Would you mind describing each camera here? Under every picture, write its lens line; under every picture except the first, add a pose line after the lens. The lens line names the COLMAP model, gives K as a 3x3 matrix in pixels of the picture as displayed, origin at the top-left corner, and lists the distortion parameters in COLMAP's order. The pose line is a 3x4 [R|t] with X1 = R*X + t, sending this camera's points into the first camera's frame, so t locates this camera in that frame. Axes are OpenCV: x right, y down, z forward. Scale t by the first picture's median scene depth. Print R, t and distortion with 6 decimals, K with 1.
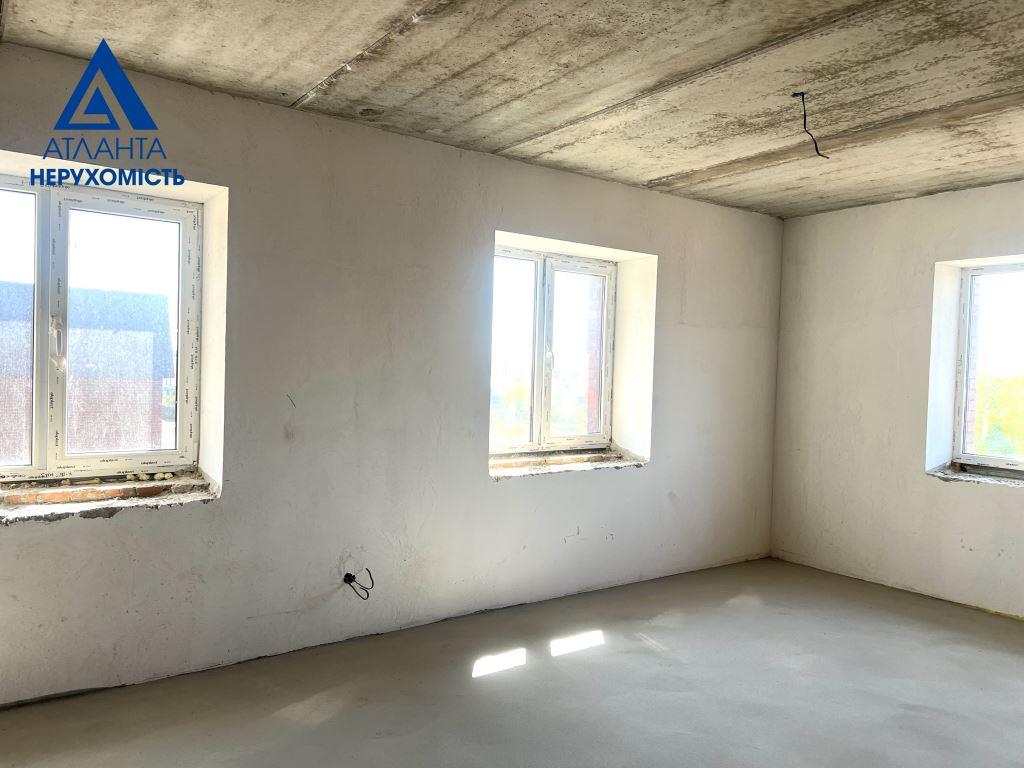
lens RADIAL K [[768.1, 0, 510.8], [0, 768.1, 380.0], [0, 0, 1]] dist [0.066514, -0.073781]
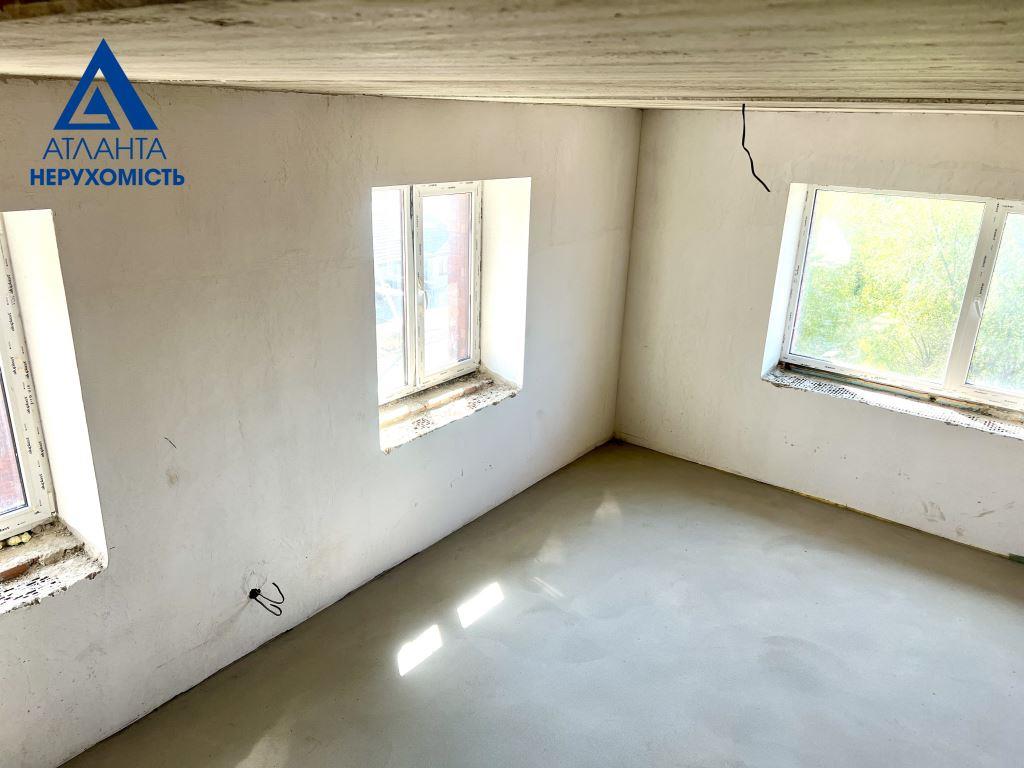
lens RADIAL K [[768.1, 0, 503.4], [0, 768.1, 384.7], [0, 0, 1]] dist [0.066514, -0.073781]
pose [[0.960308, -0.095136, 0.262218, -0.111727], [0.005175, 0.945957, 0.324252, -0.235667], [-0.278895, -0.310025, 0.908902, 0.098712]]
